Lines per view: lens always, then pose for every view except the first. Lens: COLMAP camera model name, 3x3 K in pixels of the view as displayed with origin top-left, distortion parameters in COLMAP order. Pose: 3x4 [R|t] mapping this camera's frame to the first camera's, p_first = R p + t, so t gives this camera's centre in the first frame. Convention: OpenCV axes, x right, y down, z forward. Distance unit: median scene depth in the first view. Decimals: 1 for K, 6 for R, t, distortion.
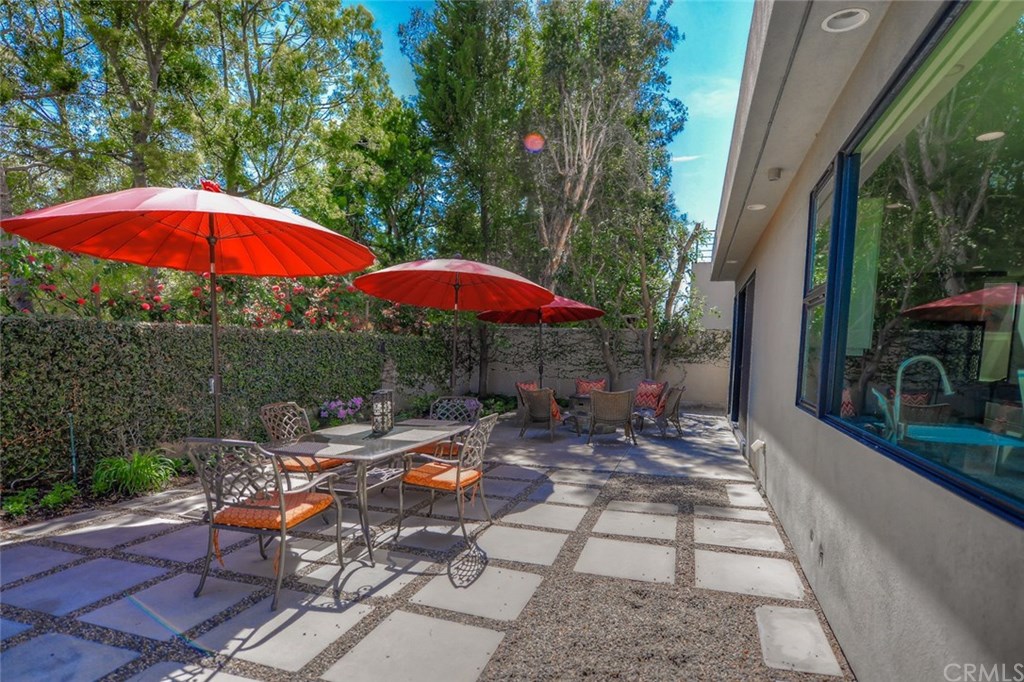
lens RADIAL K [[502.7, 0, 512.0], [0, 502.7, 341.0], [0, 0, 1]] dist [-0.013436, -0.000649]
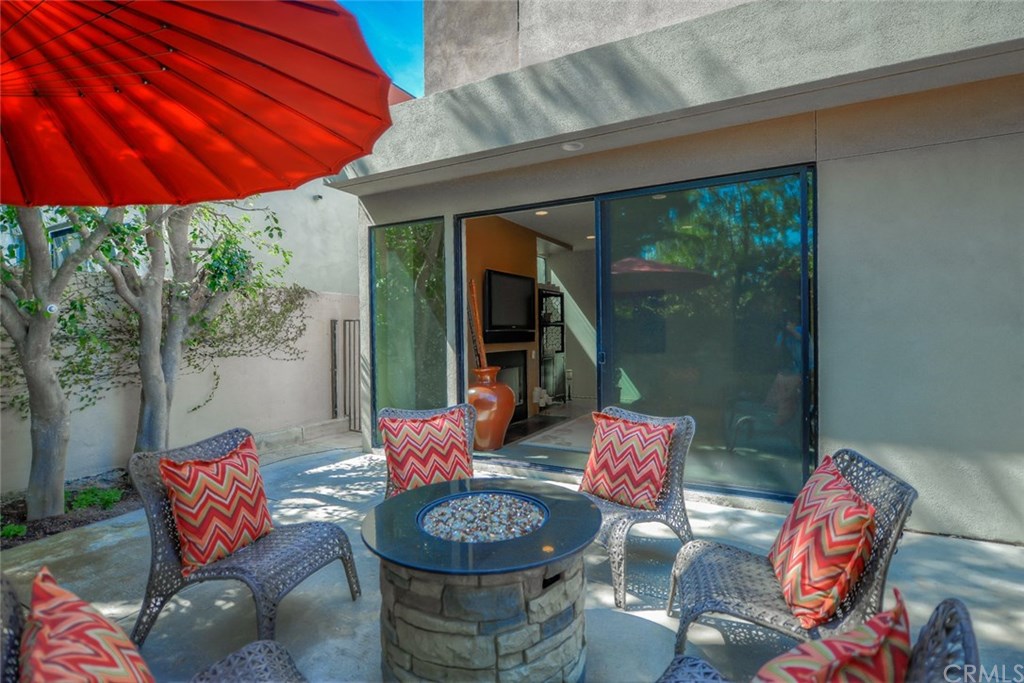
lens RADIAL K [[502.7, 0, 512.0], [0, 502.7, 341.5], [0, 0, 1]] dist [-0.013436, -0.000649]
pose [[0.165891, -0.043502, 0.985184, -0.051255], [-0.003860, 0.998990, 0.044762, 0.008815], [-0.986137, -0.011228, 0.165555, 0.671777]]
